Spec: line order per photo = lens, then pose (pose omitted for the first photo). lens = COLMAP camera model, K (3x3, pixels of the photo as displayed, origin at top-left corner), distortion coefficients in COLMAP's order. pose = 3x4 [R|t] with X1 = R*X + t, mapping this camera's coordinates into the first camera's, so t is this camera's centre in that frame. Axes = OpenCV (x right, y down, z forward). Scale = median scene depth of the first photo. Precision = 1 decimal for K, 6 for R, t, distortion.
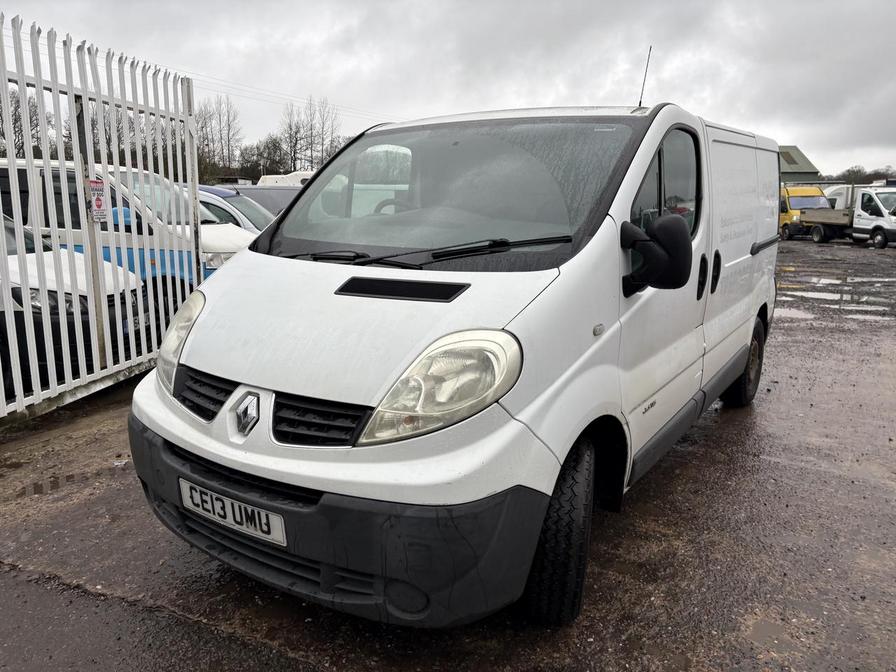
lens RADIAL K [[681.9, 0, 452.6], [0, 681.9, 331.7], [0, 0, 1]] dist [0.007397, -0.004199]
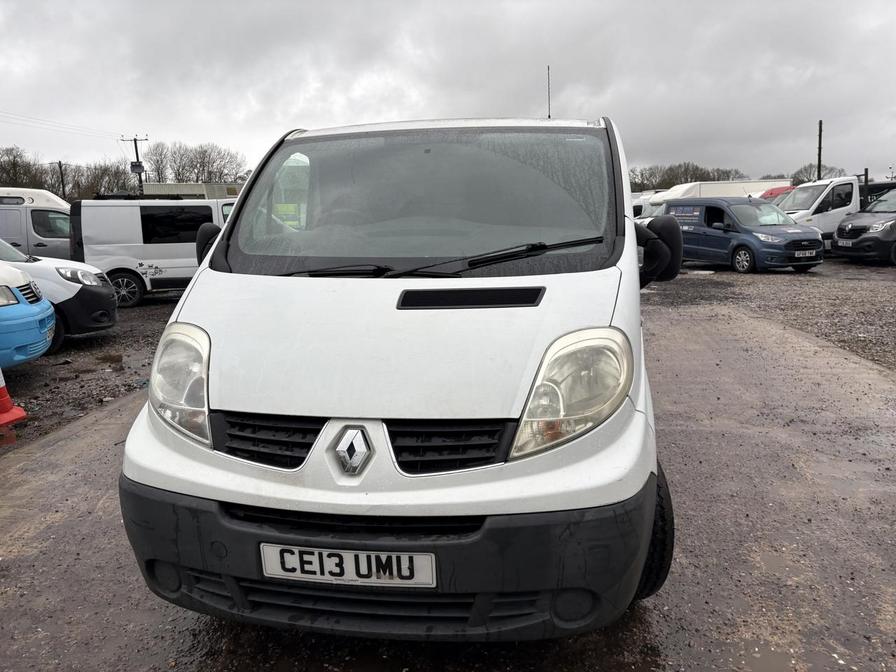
lens RADIAL K [[681.9, 0, 452.6], [0, 681.9, 331.7], [0, 0, 1]] dist [0.007397, -0.004199]
pose [[0.904724, -0.093808, 0.415542, -0.538392], [0.103371, 0.994643, -0.000523, -0.018057], [-0.413267, 0.043428, 0.909574, 0.145264]]
